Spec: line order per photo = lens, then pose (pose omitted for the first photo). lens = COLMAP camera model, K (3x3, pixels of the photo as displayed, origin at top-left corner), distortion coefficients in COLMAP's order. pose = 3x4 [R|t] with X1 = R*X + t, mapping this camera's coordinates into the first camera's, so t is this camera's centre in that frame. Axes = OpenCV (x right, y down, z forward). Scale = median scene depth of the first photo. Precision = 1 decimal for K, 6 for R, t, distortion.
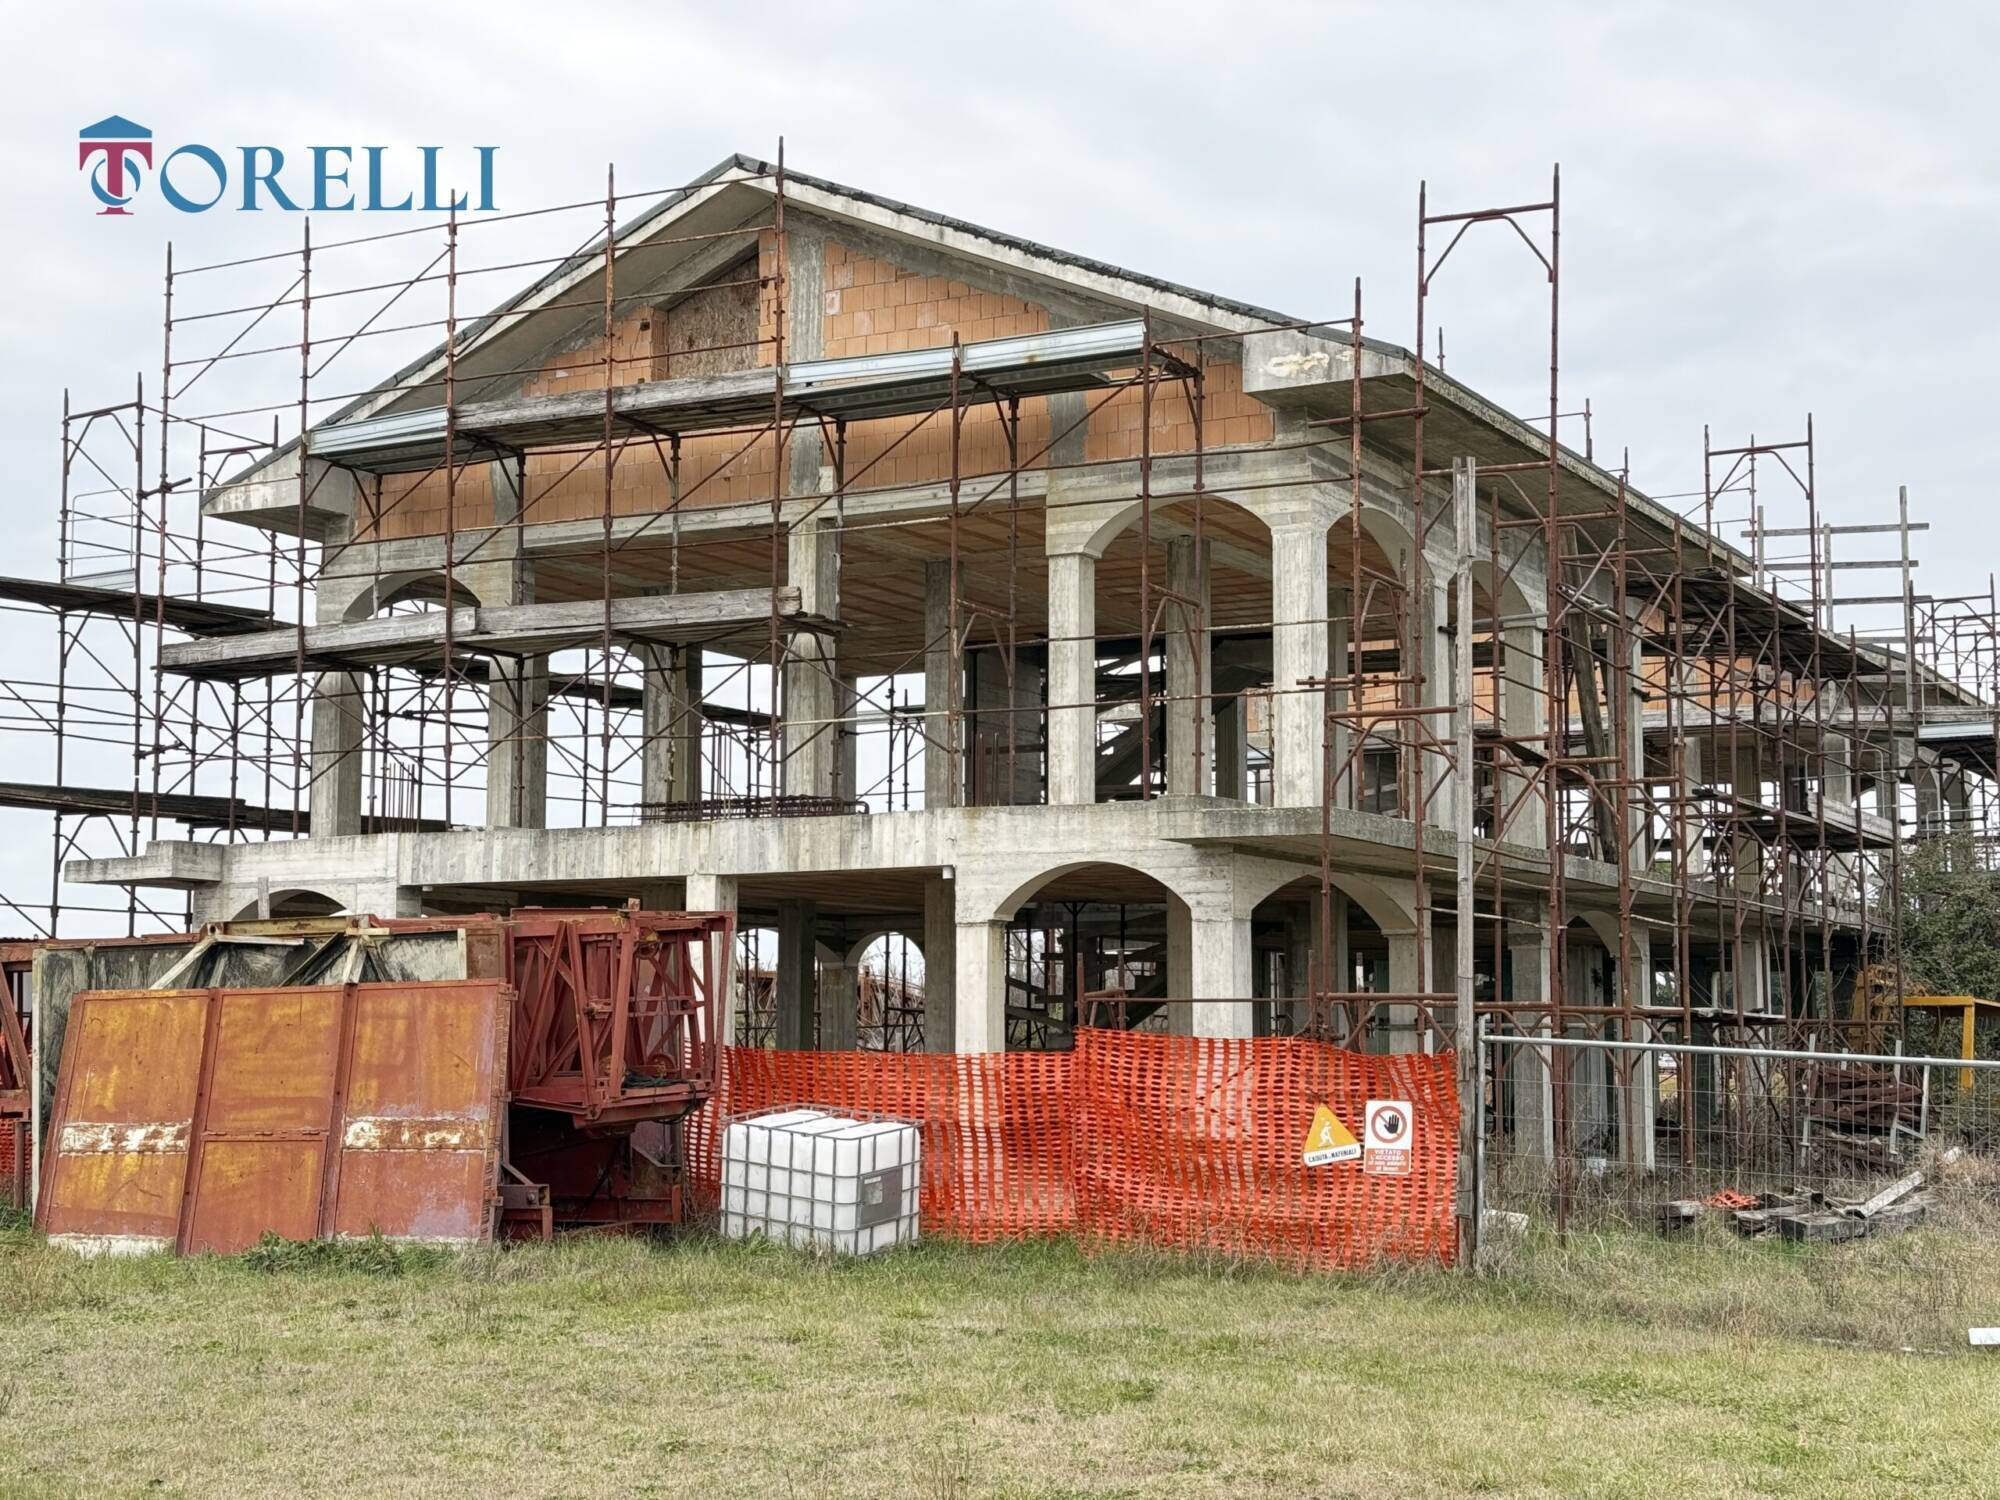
lens RADIAL K [[2802.0, 0, 998.7], [0, 2802.0, 755.1], [0, 0, 1]] dist [0.039003, 0.000000]
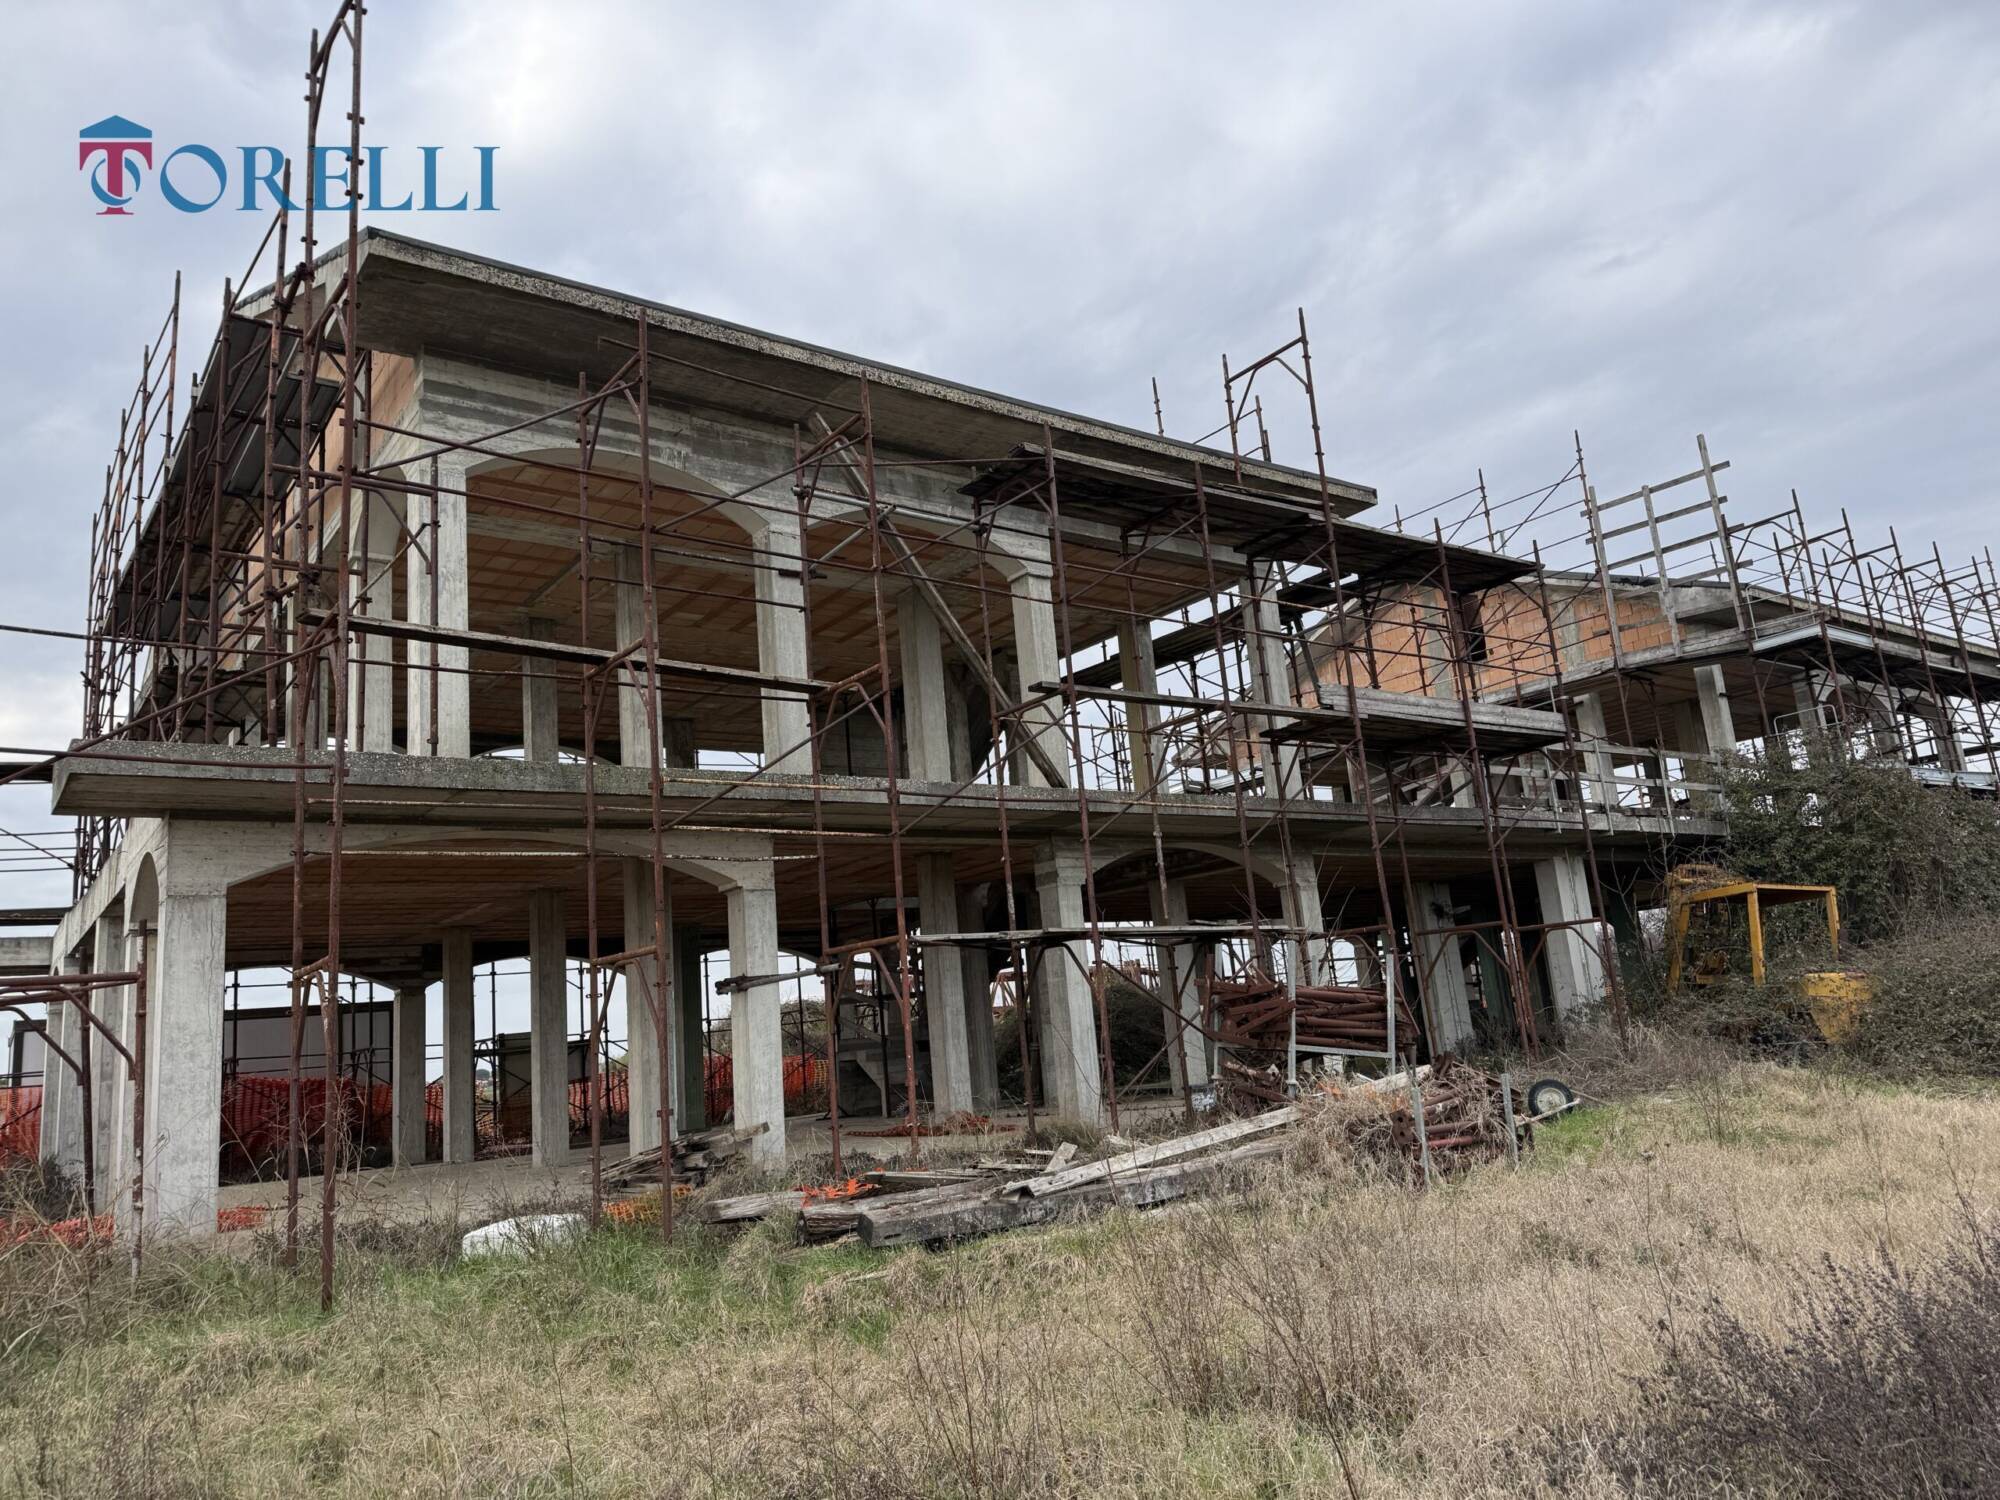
lens RADIAL K [[1391.3, 0, 1007.3], [0, 1391.3, 738.1], [0, 0, 1]] dist [0.037804, -0.038333]
pose [[0.905460, -0.160163, -0.393052, 0.272569], [0.125249, 0.985657, -0.113108, 0.051411], [0.405530, 0.053185, 0.912533, 0.389405]]
